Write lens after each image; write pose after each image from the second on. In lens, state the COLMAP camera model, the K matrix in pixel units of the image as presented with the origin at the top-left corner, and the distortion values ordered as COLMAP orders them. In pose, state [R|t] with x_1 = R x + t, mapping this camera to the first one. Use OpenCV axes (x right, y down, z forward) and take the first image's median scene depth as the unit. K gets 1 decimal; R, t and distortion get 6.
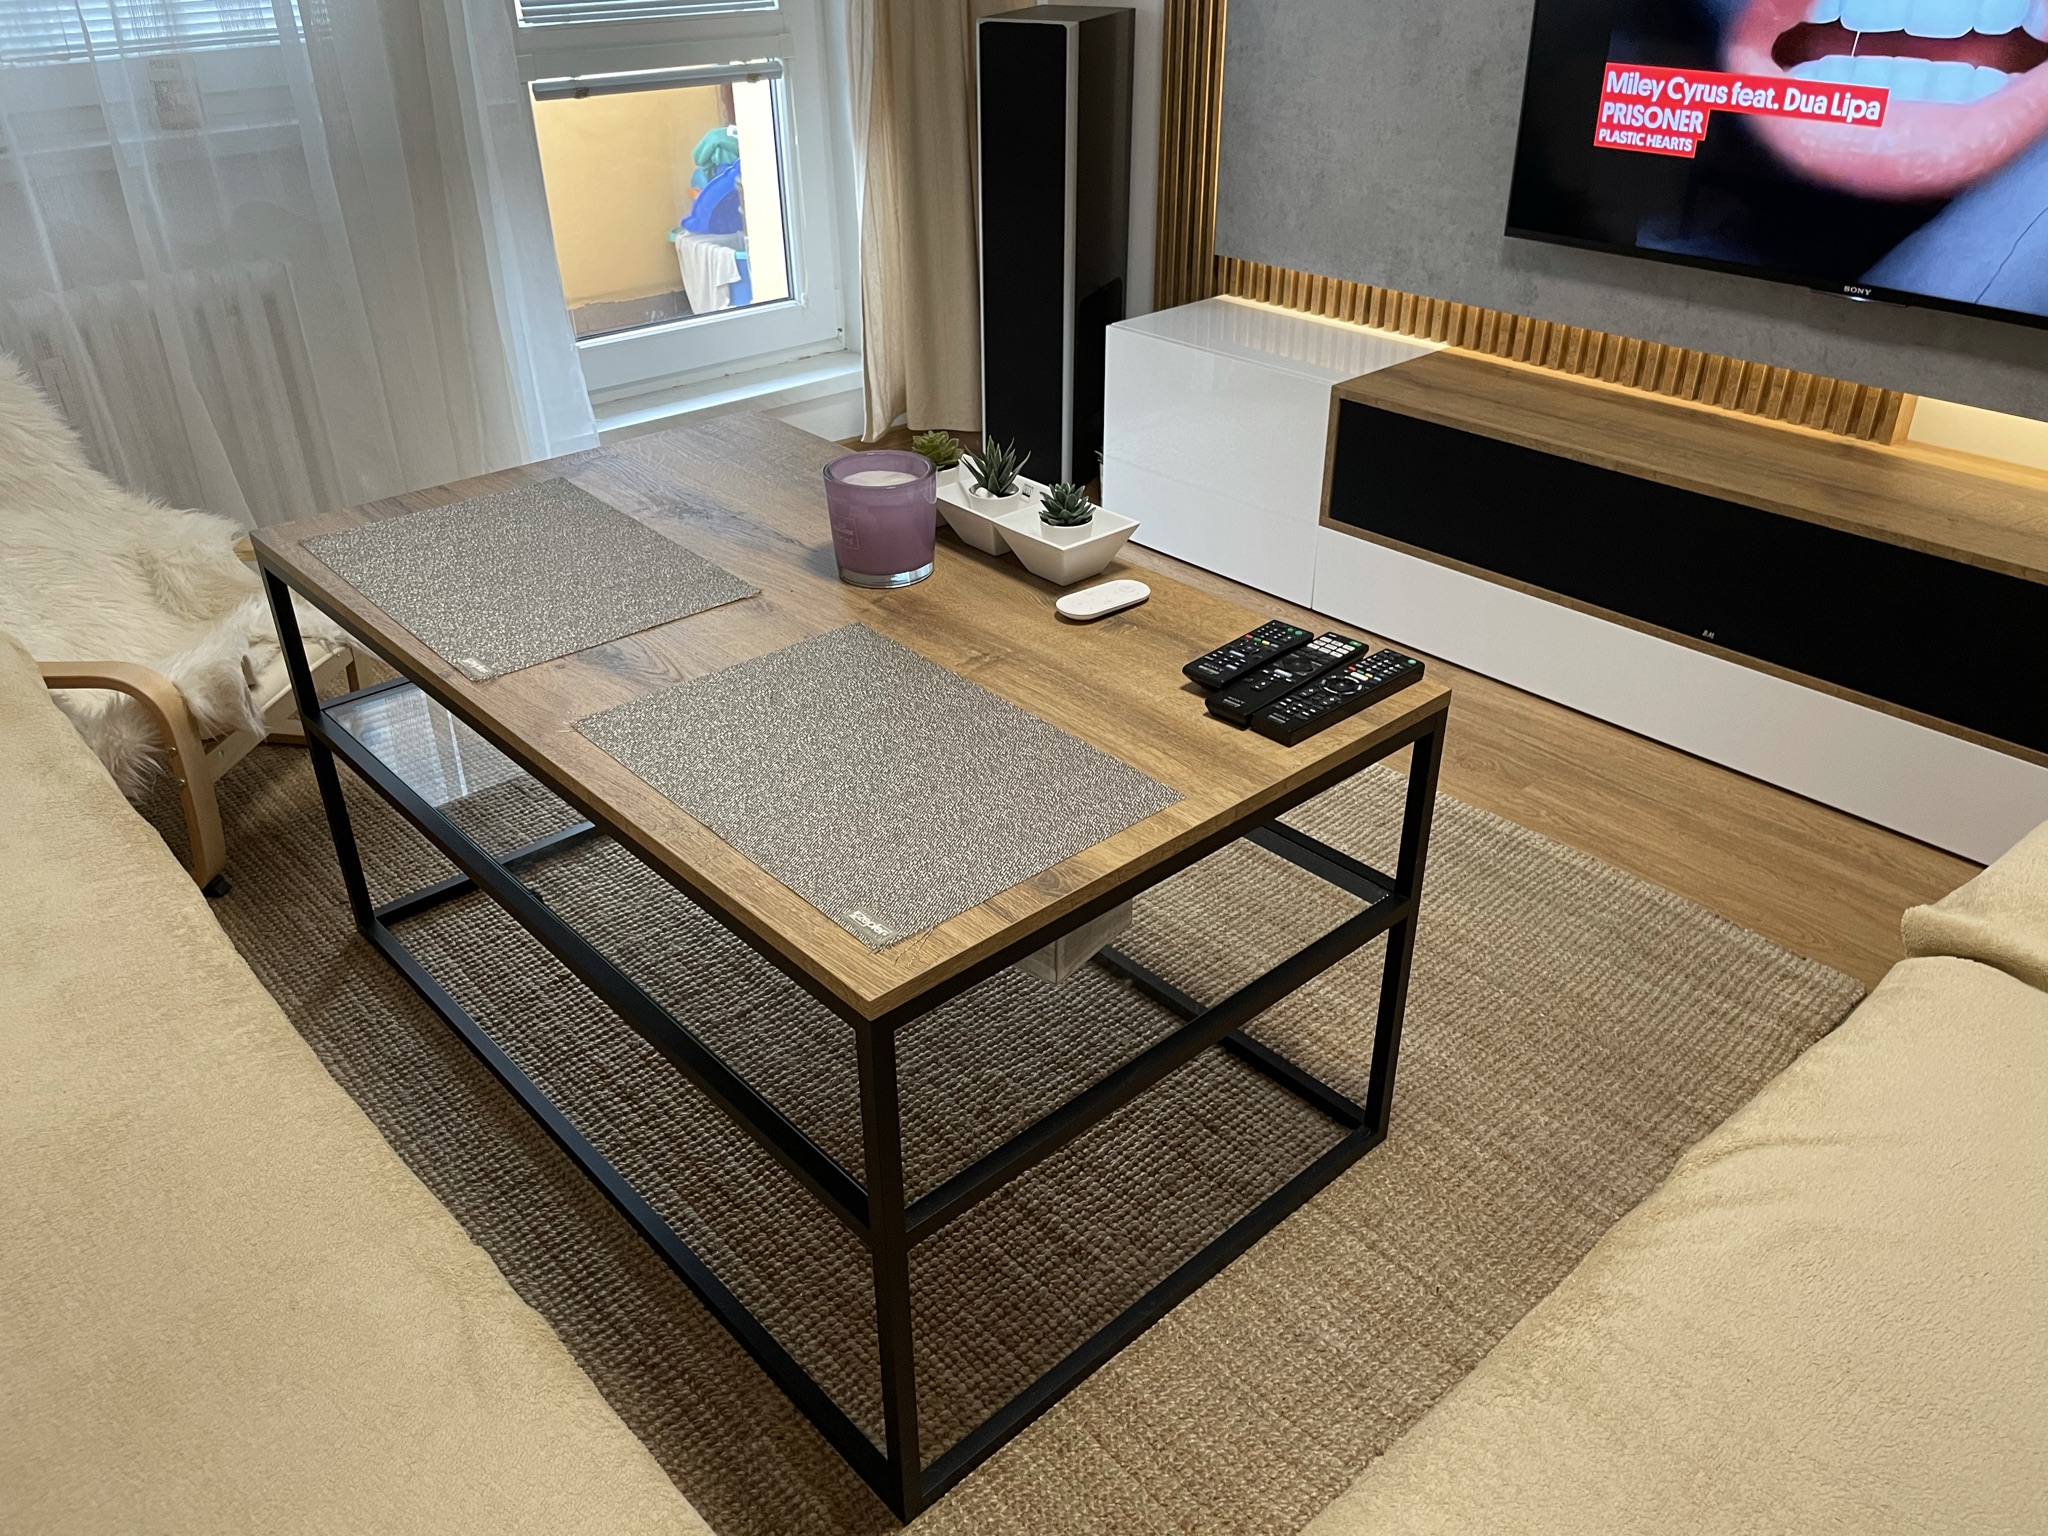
lens RADIAL K [[1564.5, 0, 1041.8], [0, 1564.5, 753.7], [0, 0, 1]] dist [0.072936, -0.105632]
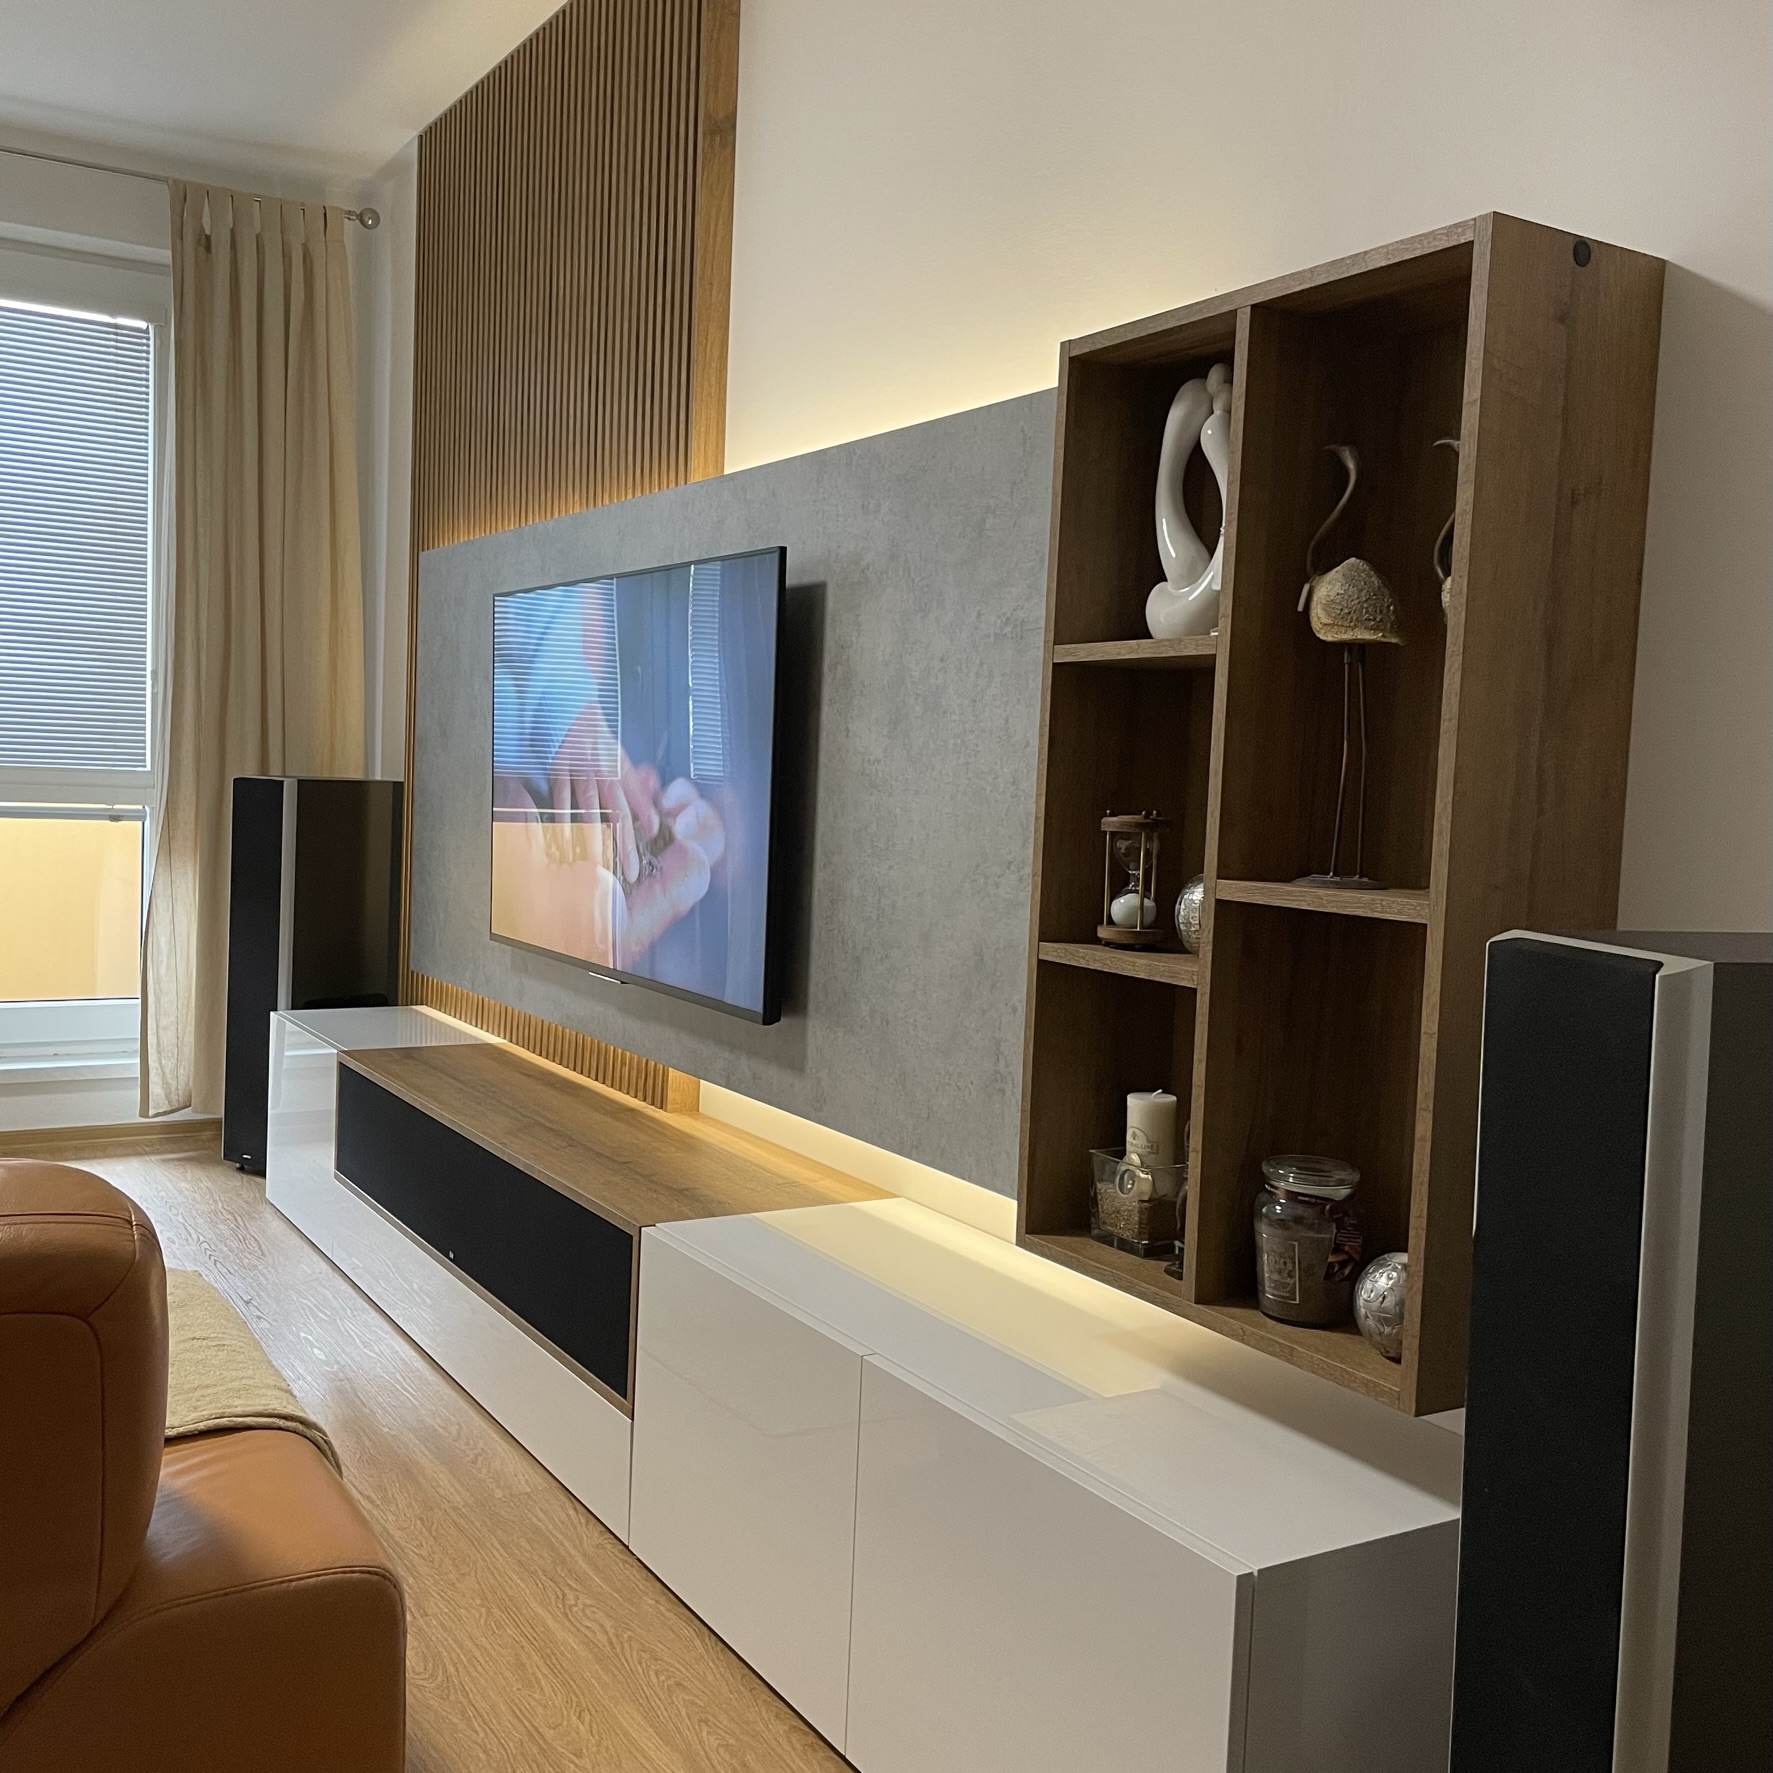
lens RADIAL K [[1807.9, 0, 882.8], [0, 1807.9, 892.2], [0, 0, 1]] dist [0.065484, 0.000000]
pose [[0.982594, 0.058525, -0.176305, 0.796745], [-0.128681, 0.898929, -0.418769, 0.161785], [0.133977, 0.434167, 0.890814, -0.168881]]
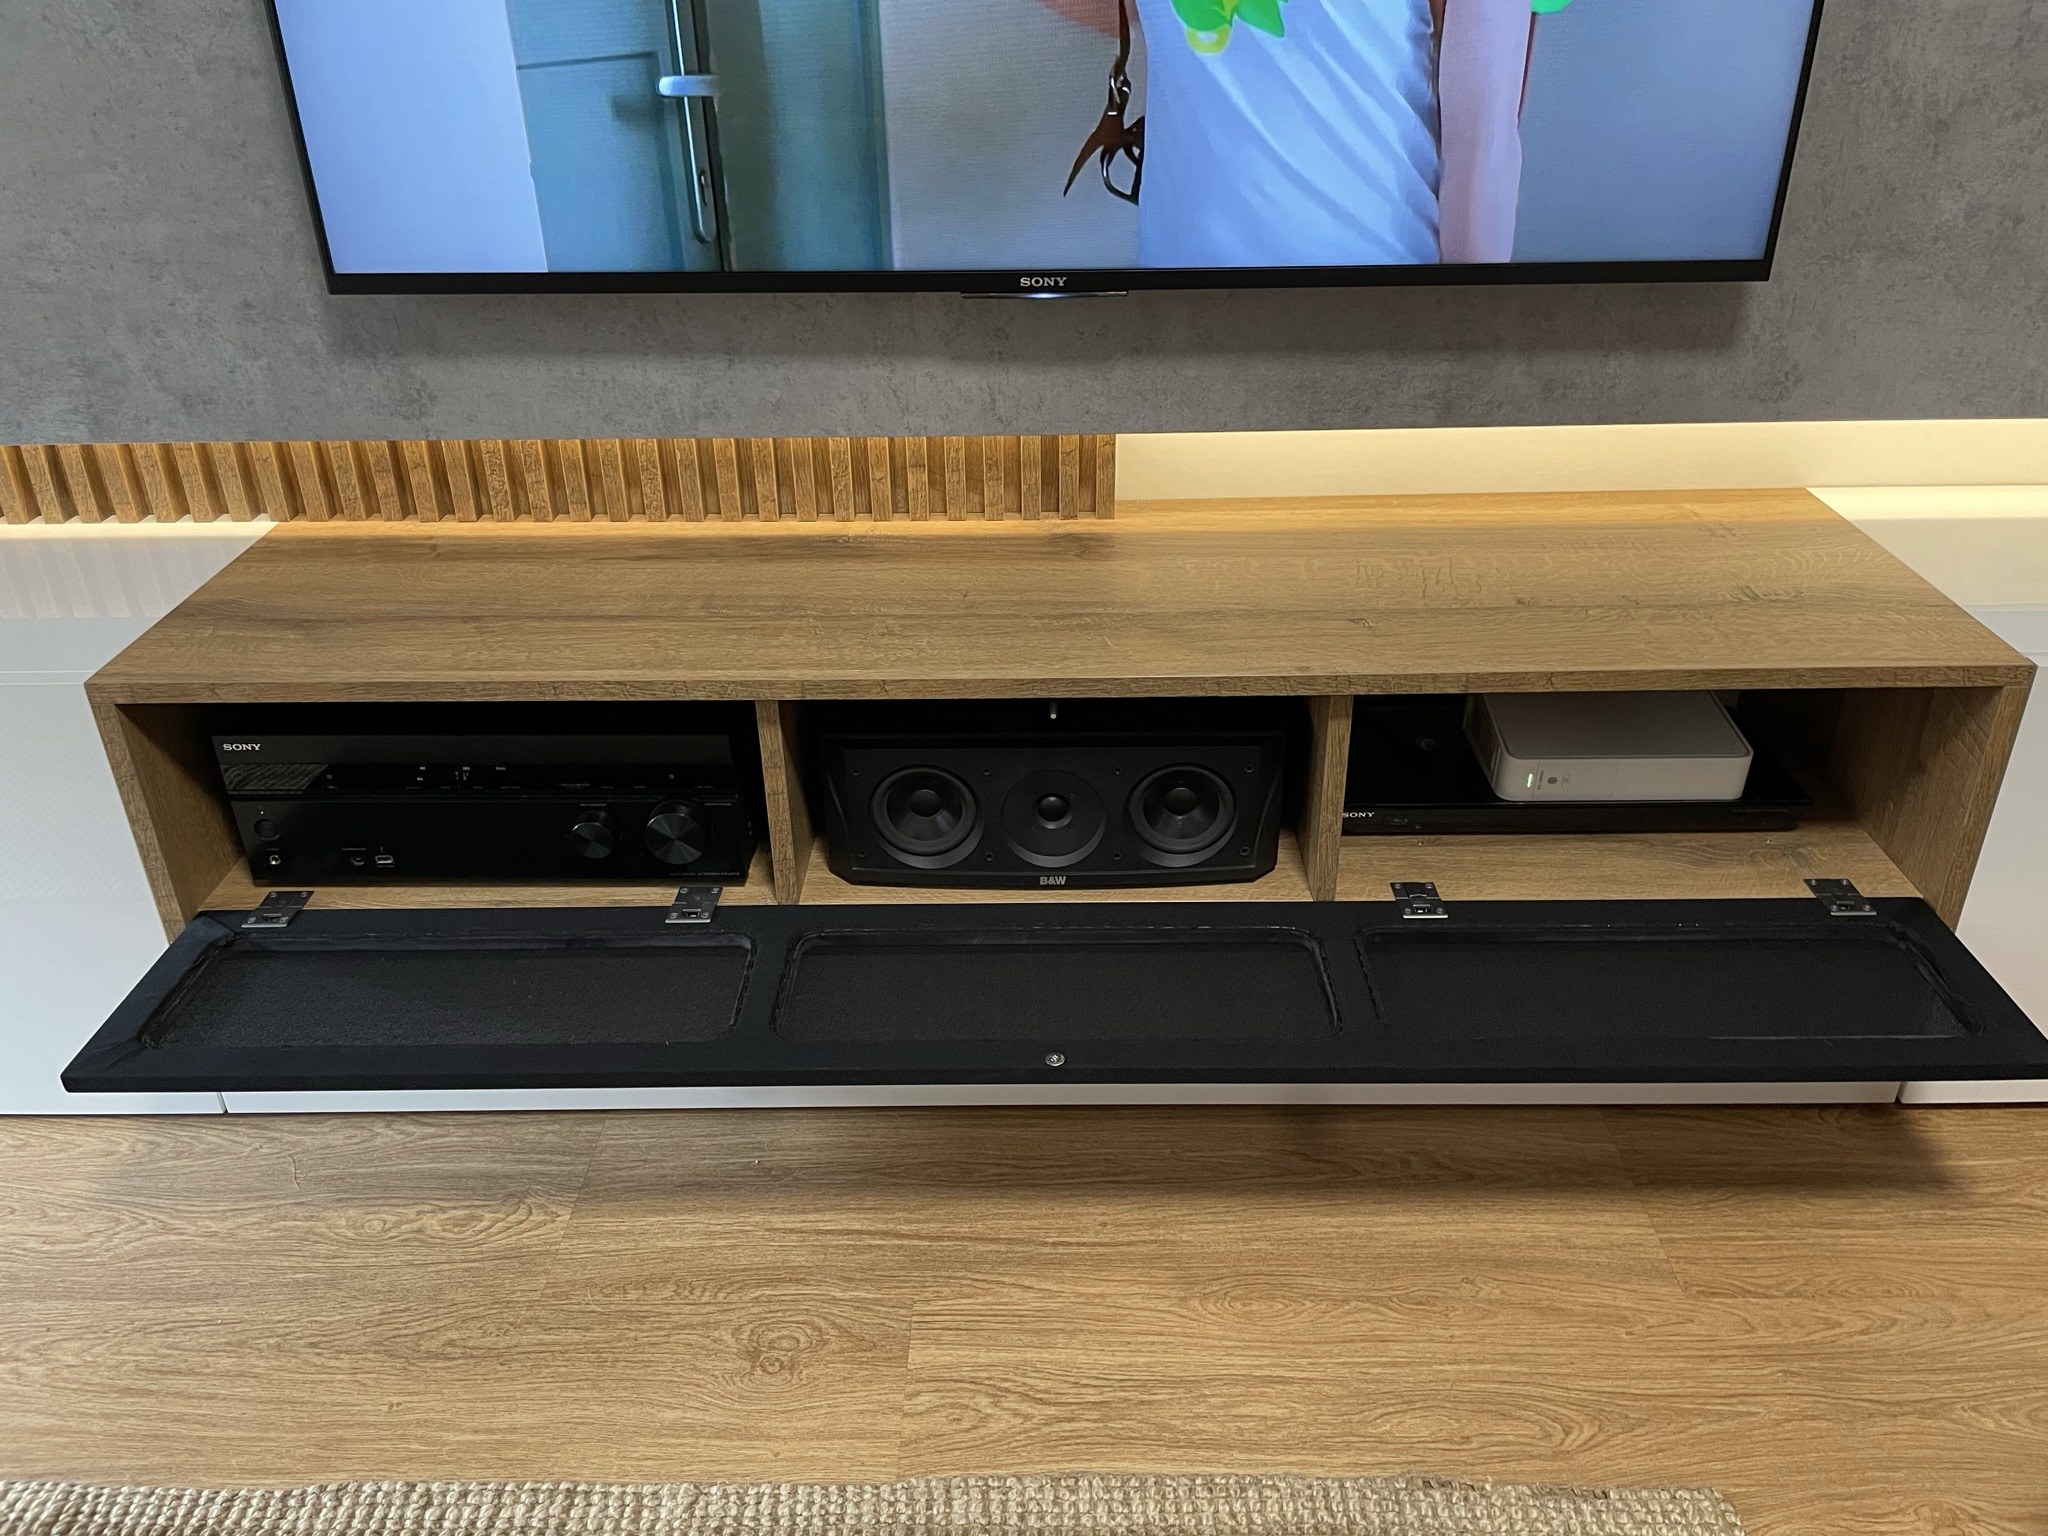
lens RADIAL K [[1564.5, 0, 1034.6], [0, 1564.5, 762.9], [0, 0, 1]] dist [0.072936, -0.105632]
pose [[0.676131, -0.355022, 0.645606, 0.070505], [0.369261, 0.921541, 0.120040, -0.168631], [-0.637569, 0.157234, 0.754177, 0.502222]]
